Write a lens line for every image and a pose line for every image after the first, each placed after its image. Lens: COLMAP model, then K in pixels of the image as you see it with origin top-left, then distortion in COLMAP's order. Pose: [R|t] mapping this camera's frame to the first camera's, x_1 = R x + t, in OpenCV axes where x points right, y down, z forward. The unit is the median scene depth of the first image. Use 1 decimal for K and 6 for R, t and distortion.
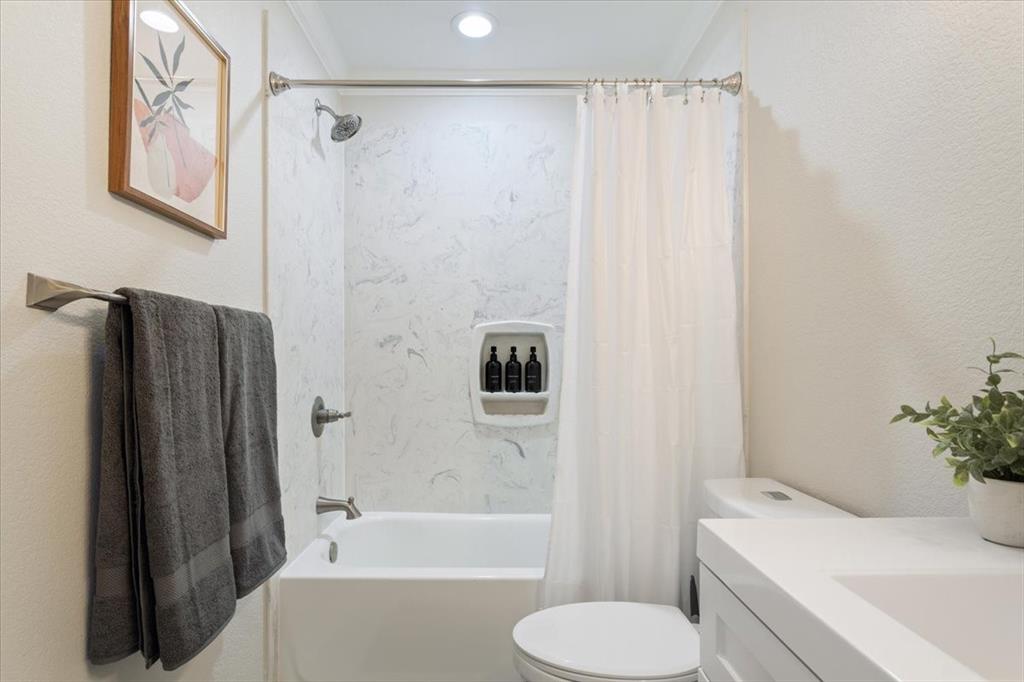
lens RADIAL K [[487.3, 0, 515.0], [0, 487.3, 353.6], [0, 0, 1]] dist [-0.003565, 0.000150]
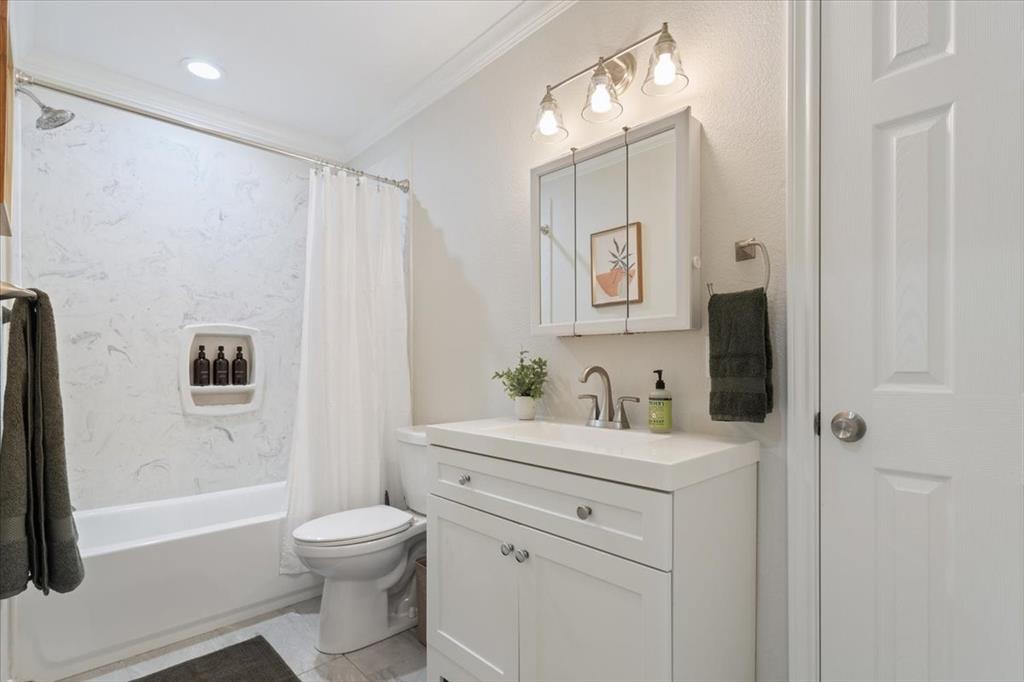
lens RADIAL K [[487.3, 0, 515.0], [0, 487.3, 353.6], [0, 0, 1]] dist [-0.003565, 0.000150]
pose [[0.705036, 0.012384, 0.709063, -0.336598], [-0.002708, 0.999887, -0.014770, 0.018959], [-0.709166, 0.008493, 0.704990, -0.308526]]
